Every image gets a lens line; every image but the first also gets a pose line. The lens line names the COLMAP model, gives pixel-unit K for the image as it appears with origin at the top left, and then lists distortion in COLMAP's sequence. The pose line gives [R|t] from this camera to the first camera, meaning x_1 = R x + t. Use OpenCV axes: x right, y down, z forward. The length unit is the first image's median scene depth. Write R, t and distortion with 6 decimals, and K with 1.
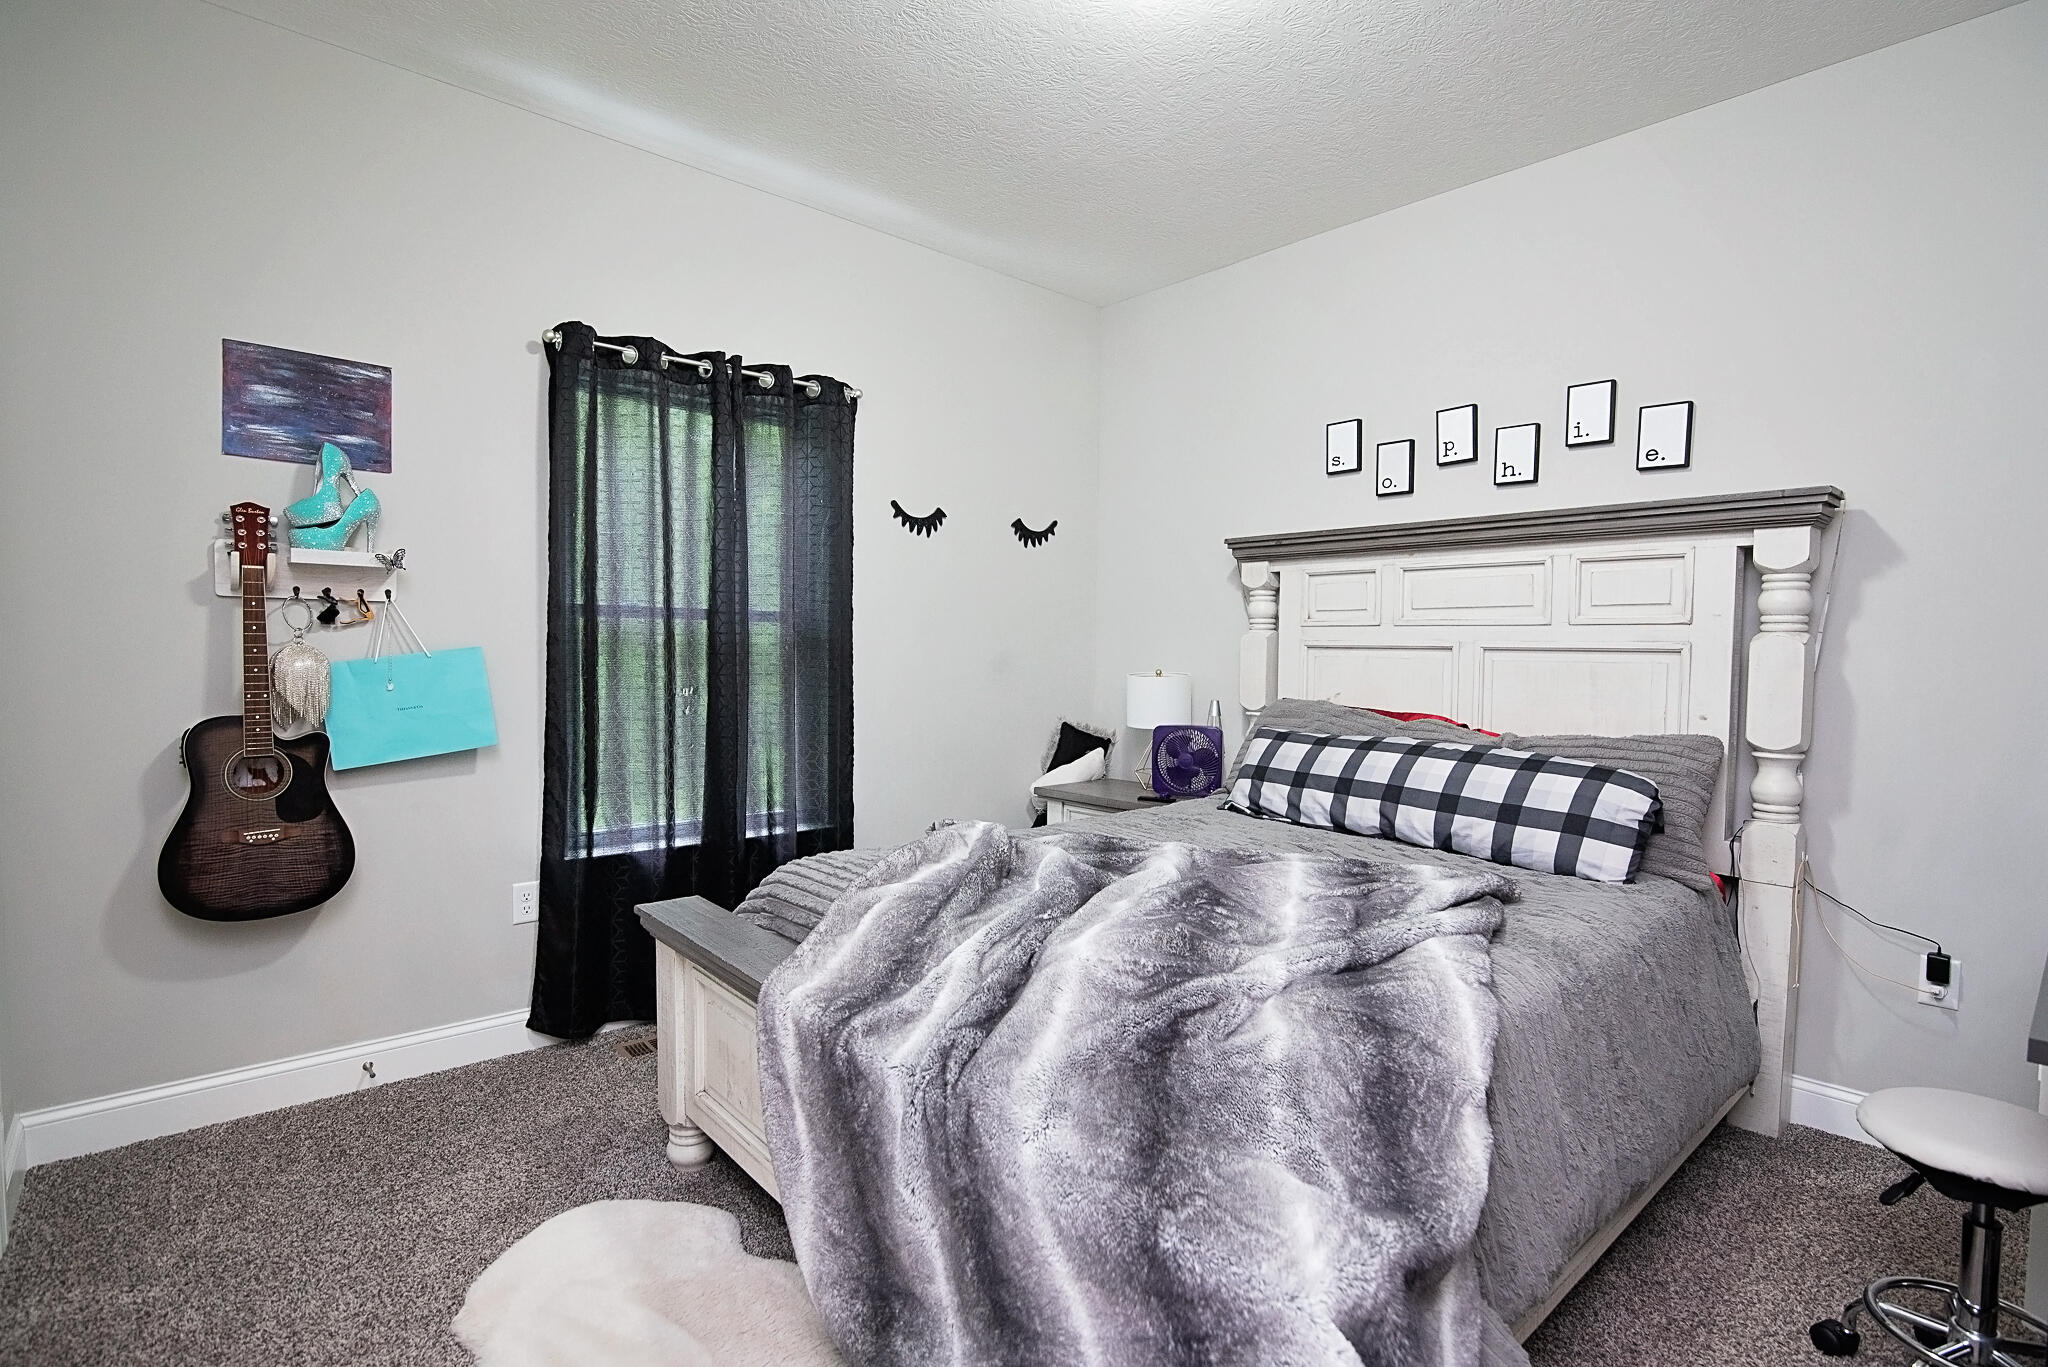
lens RADIAL K [[975.6, 0, 1024.0], [0, 975.6, 683.5], [0, 0, 1]] dist [-0.020918, 0.001403]
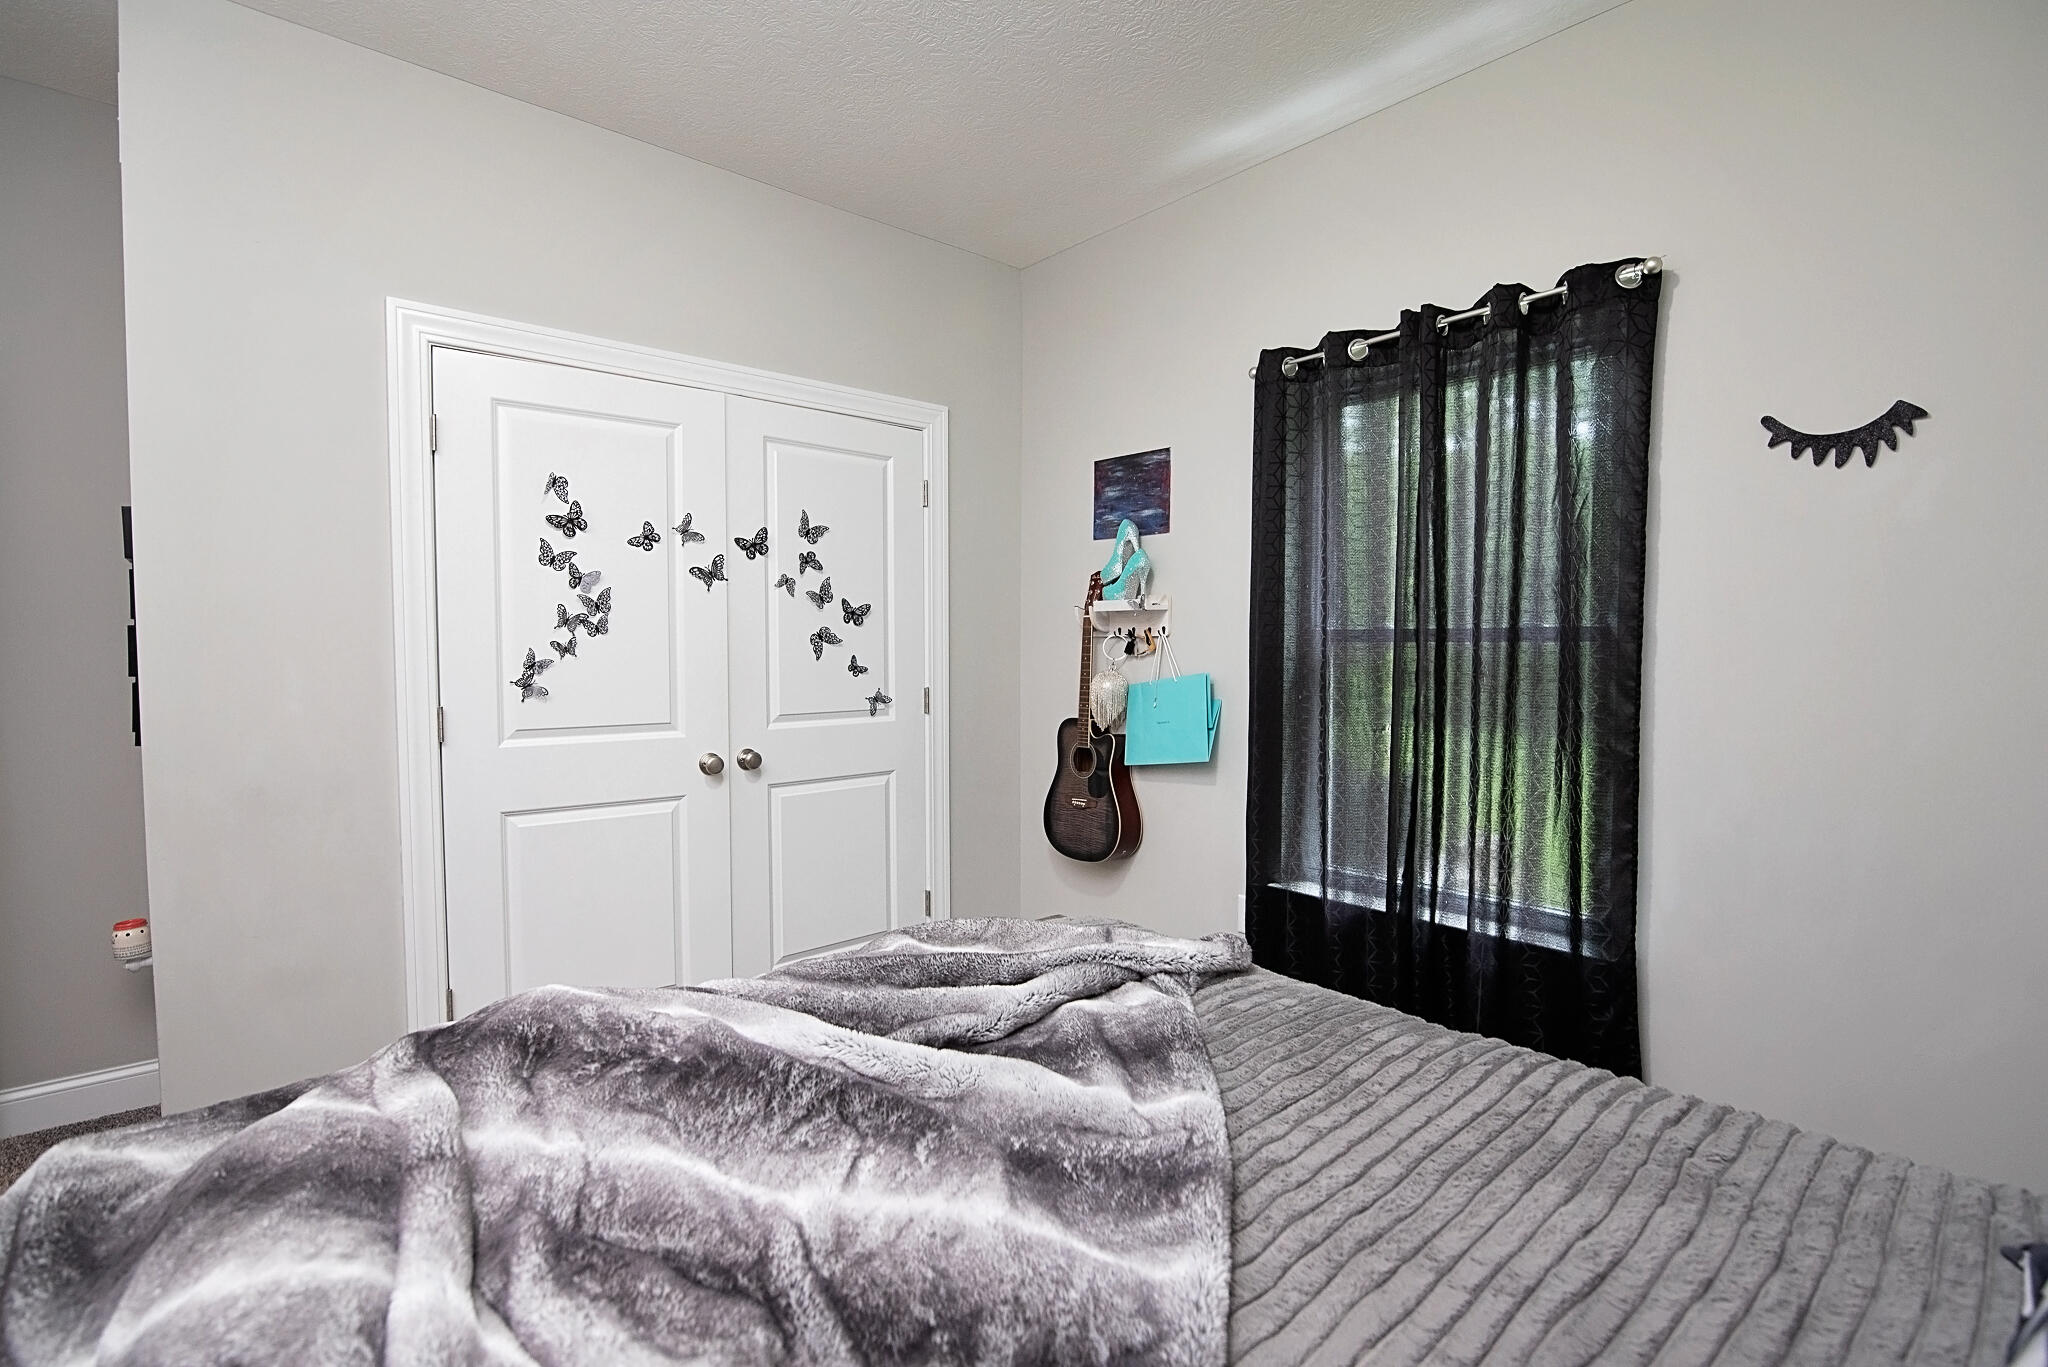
lens RADIAL K [[948.7, 0, 1024.0], [0, 948.7, 683.5], [0, 0, 1]] dist [-0.020805, 0.001191]
pose [[0.009504, 0.010572, -0.999899, 0.565695], [-0.052451, 0.998573, 0.010060, -0.026416], [0.998578, 0.052351, 0.010045, 0.820595]]
